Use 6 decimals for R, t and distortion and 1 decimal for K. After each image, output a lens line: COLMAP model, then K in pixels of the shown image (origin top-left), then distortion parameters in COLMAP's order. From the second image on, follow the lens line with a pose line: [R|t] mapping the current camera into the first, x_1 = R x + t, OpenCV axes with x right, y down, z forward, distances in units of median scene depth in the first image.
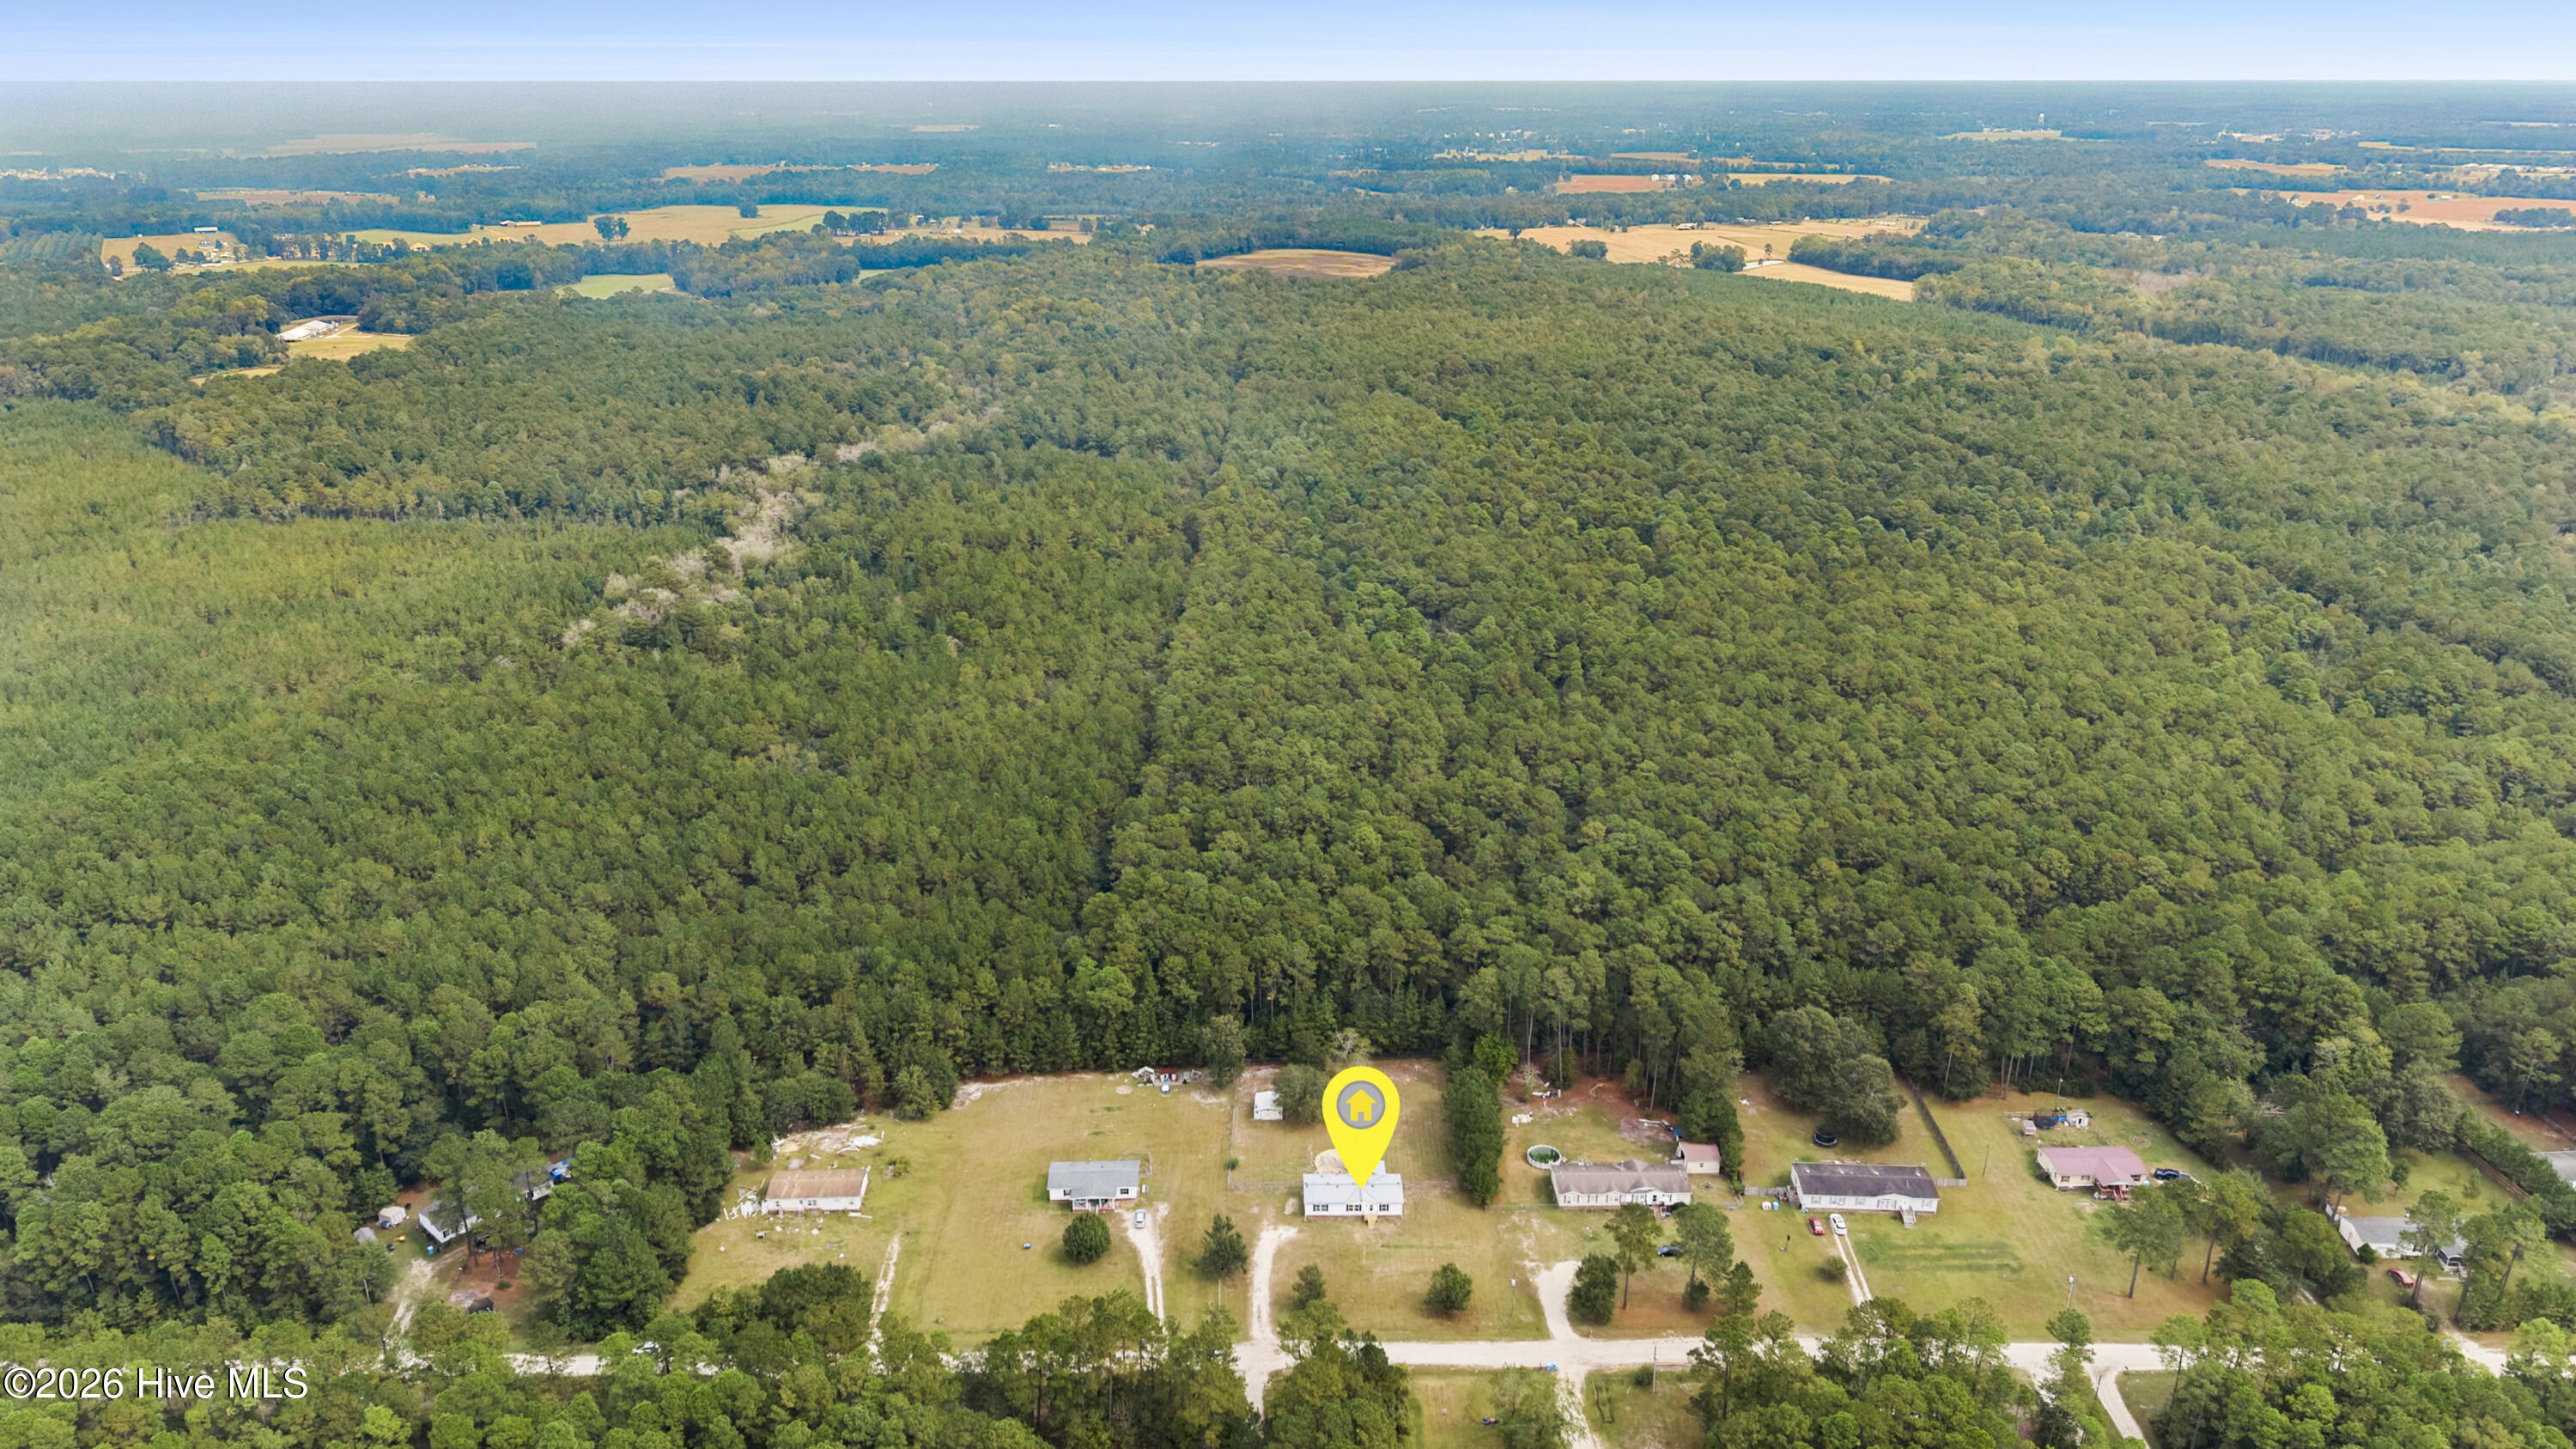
lens RADIAL K [[1741.4, 0, 1287.5], [0, 1741.4, 694.7], [0, 0, 1]] dist [0.130455, -0.309527]
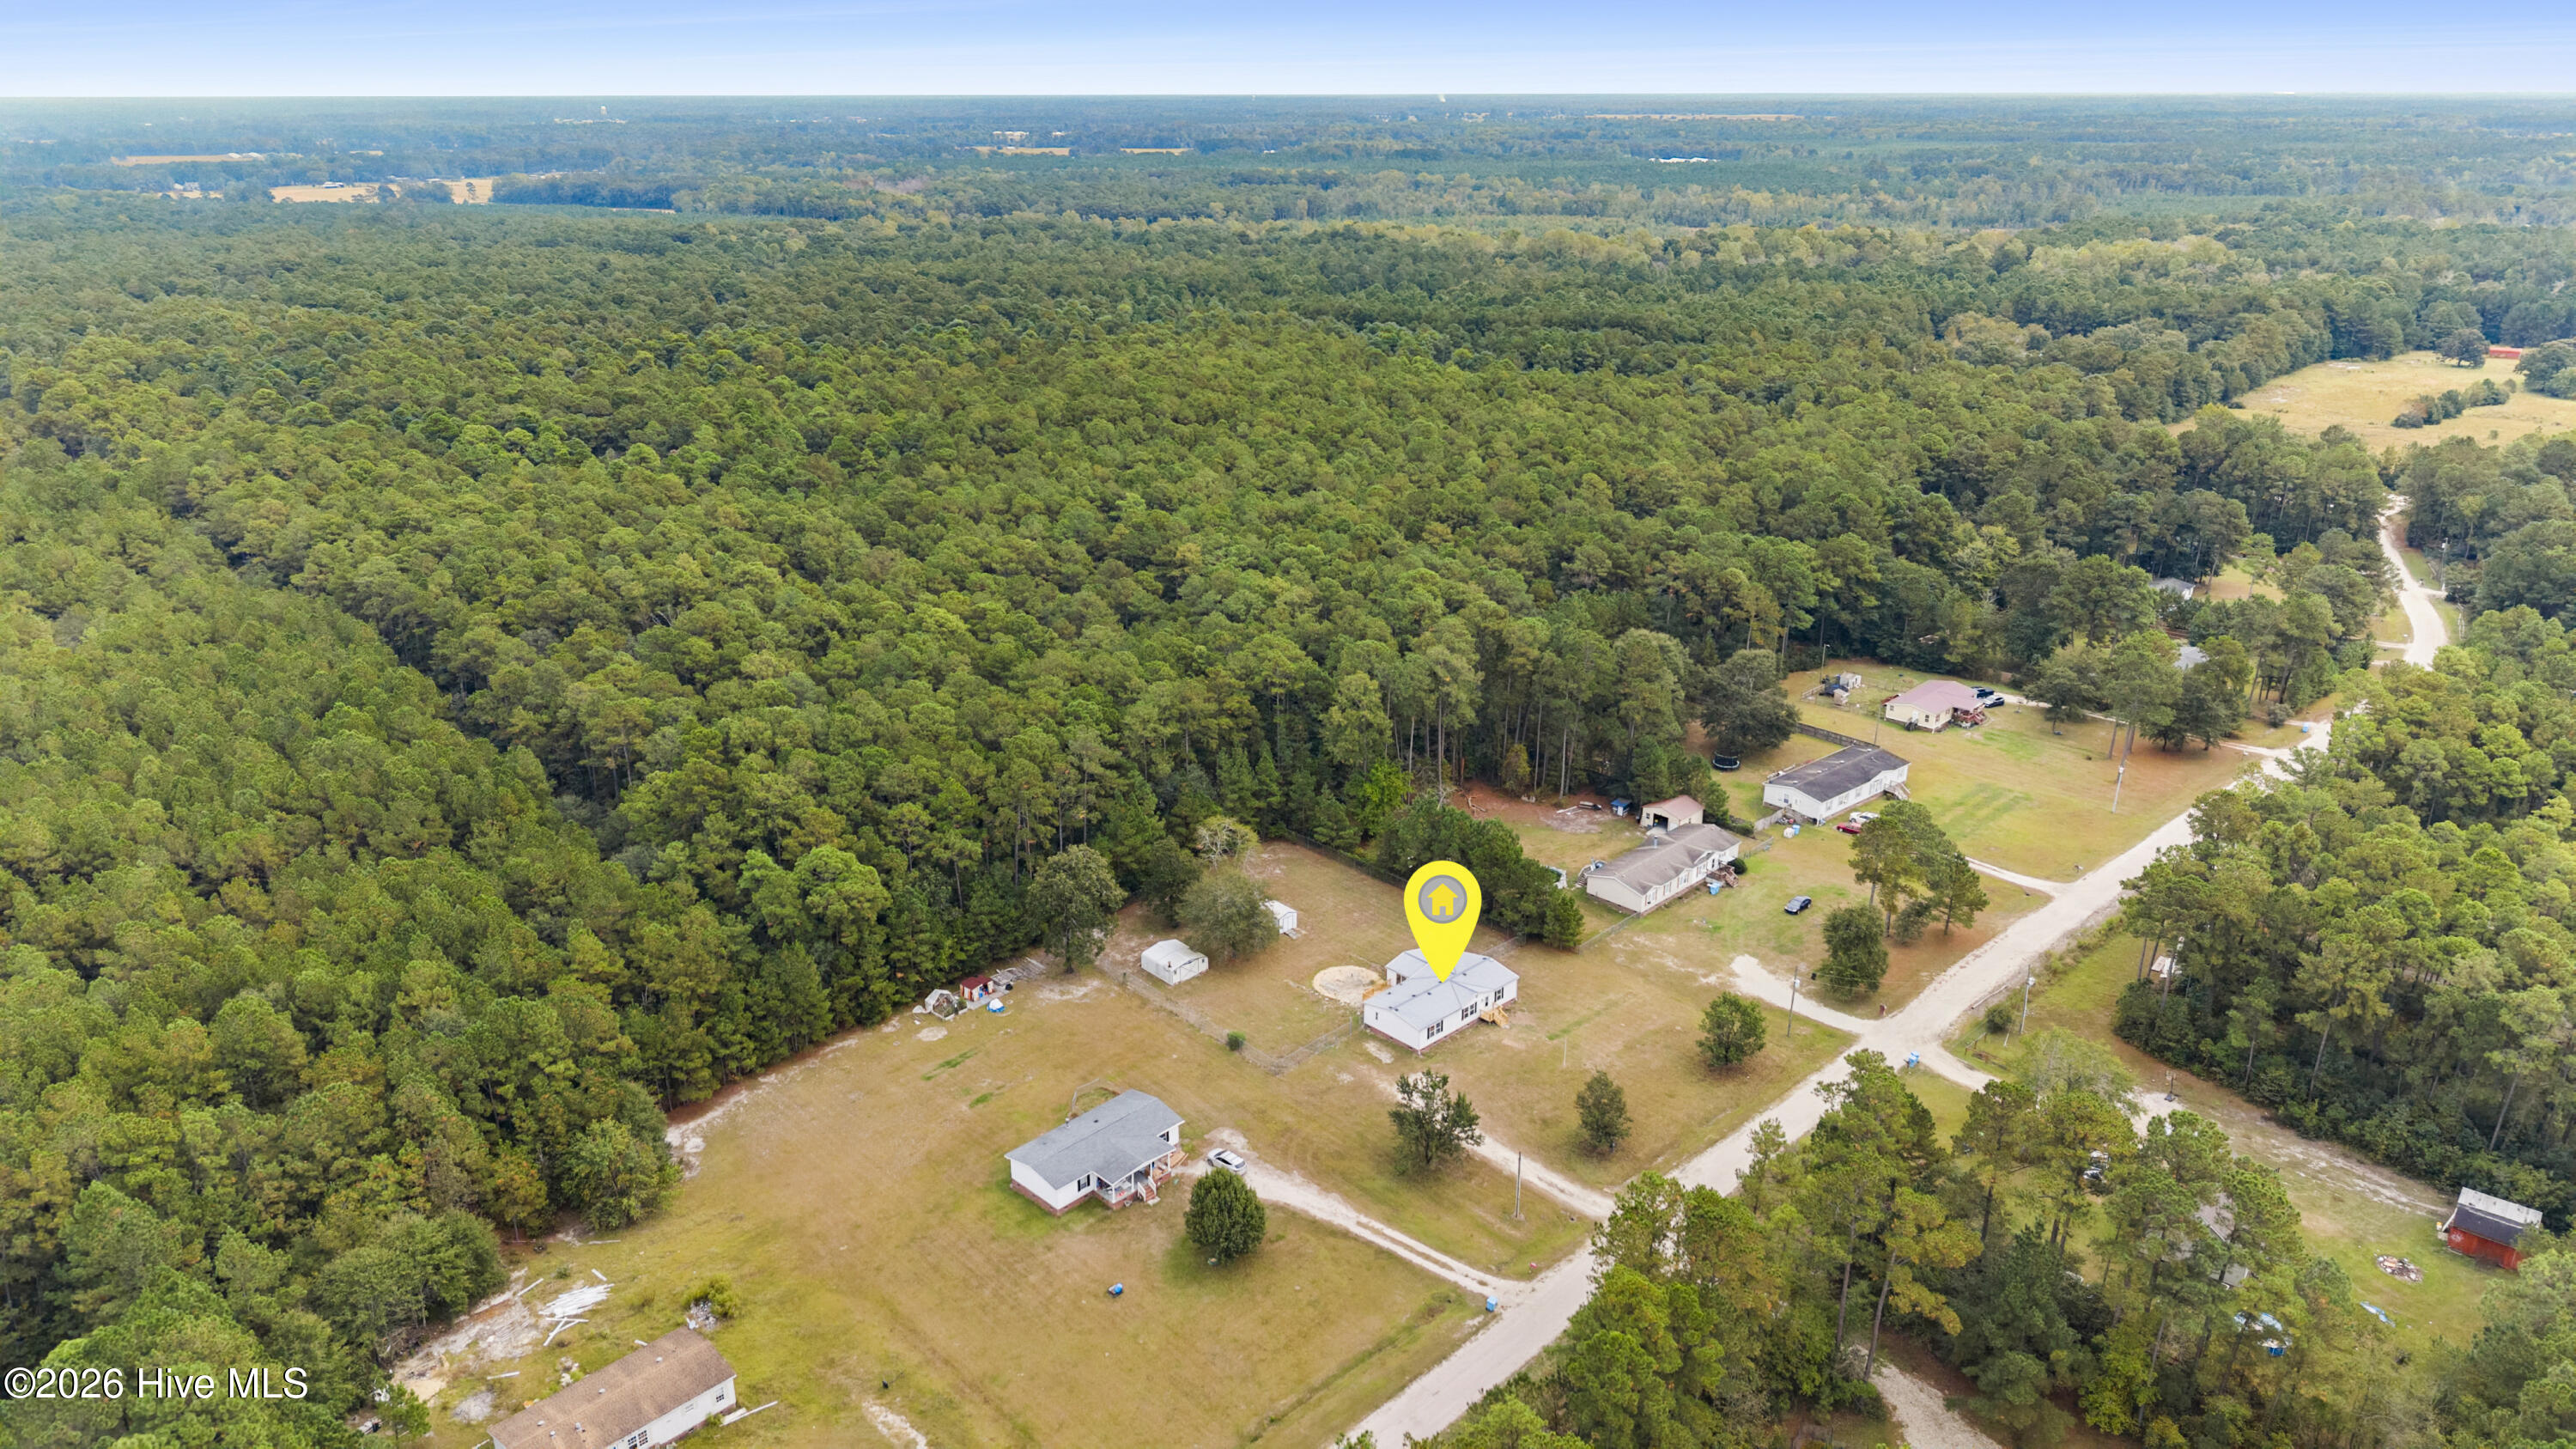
lens RADIAL K [[1706.8, 0, 1280.1], [0, 1706.8, 731.2], [0, 0, 1]] dist [0.042194, -0.038465]
pose [[0.728052, -0.247271, 0.639373, -0.340304], [0.231615, 0.966561, 0.110068, 0.095511], [-0.645209, 0.067953, 0.760978, 0.496466]]
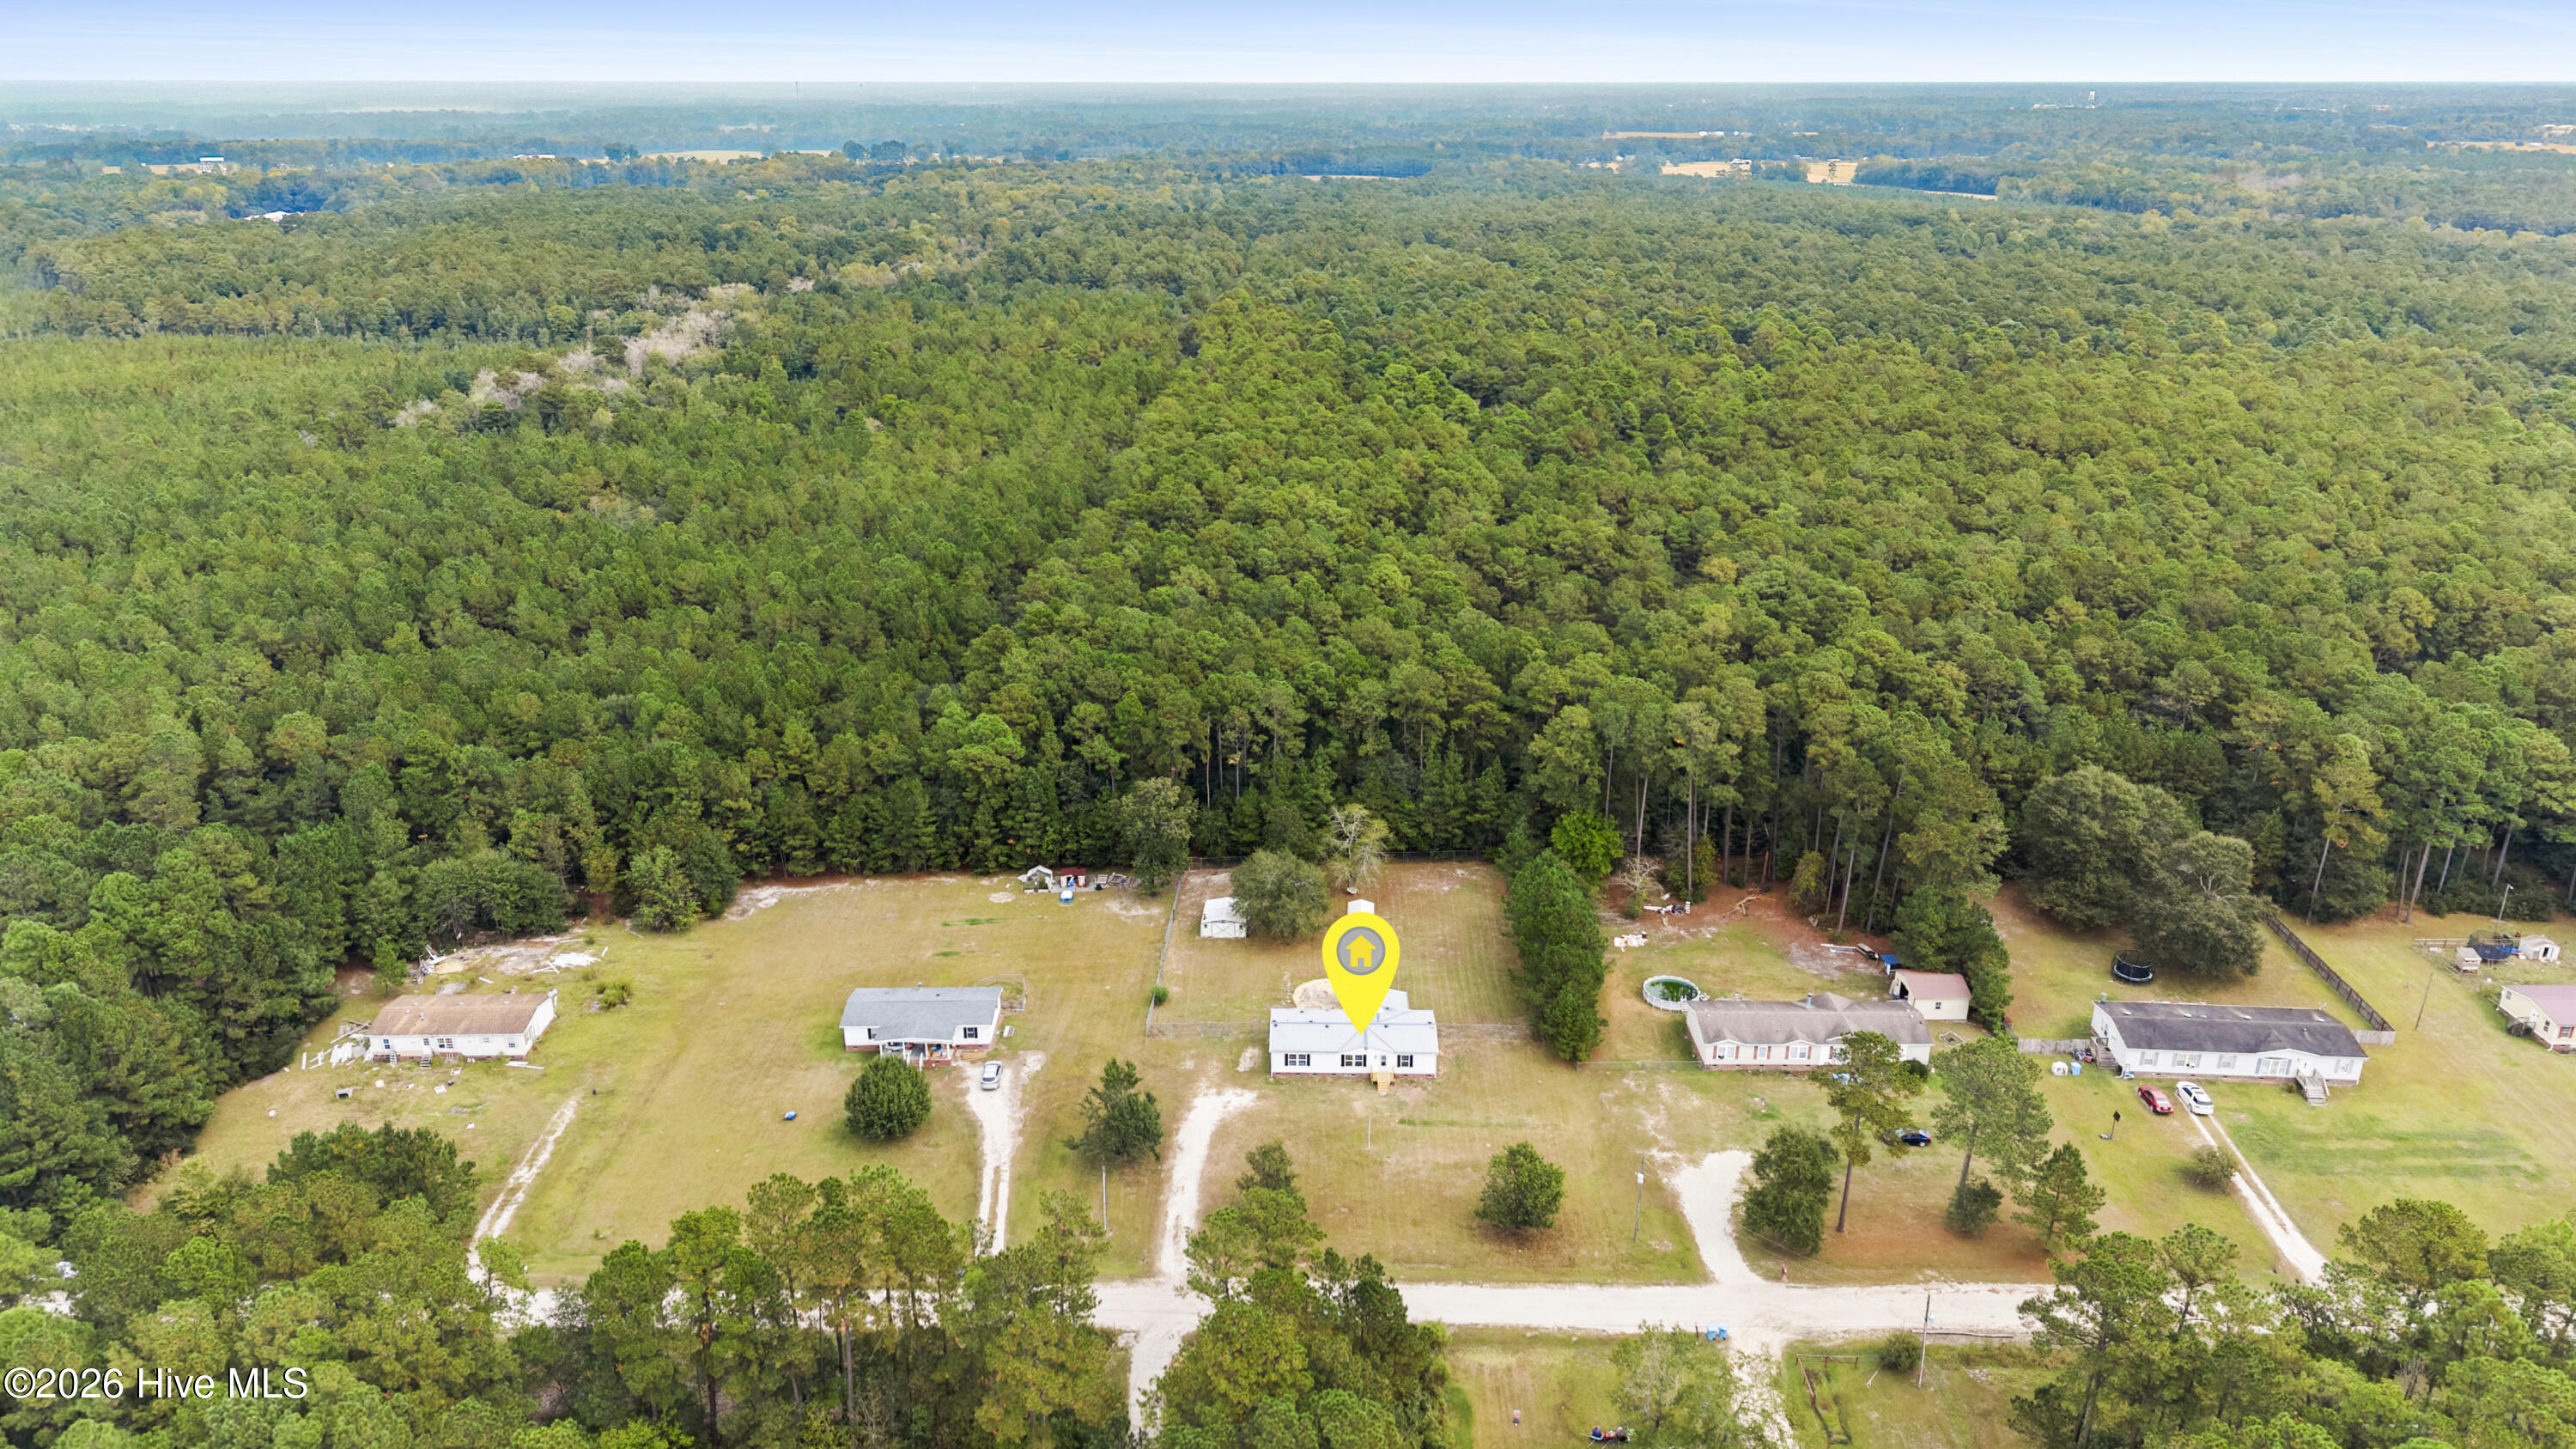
lens RADIAL K [[1723.8, 0, 1281.6], [0, 1723.8, 696.7], [0, 0, 1]] dist [0.063822, -0.085407]
pose [[0.999656, 0.006329, -0.025441, 0.024235], [-0.006106, 0.999942, 0.008835, 0.145532], [0.025496, -0.008677, 0.999637, 0.372423]]
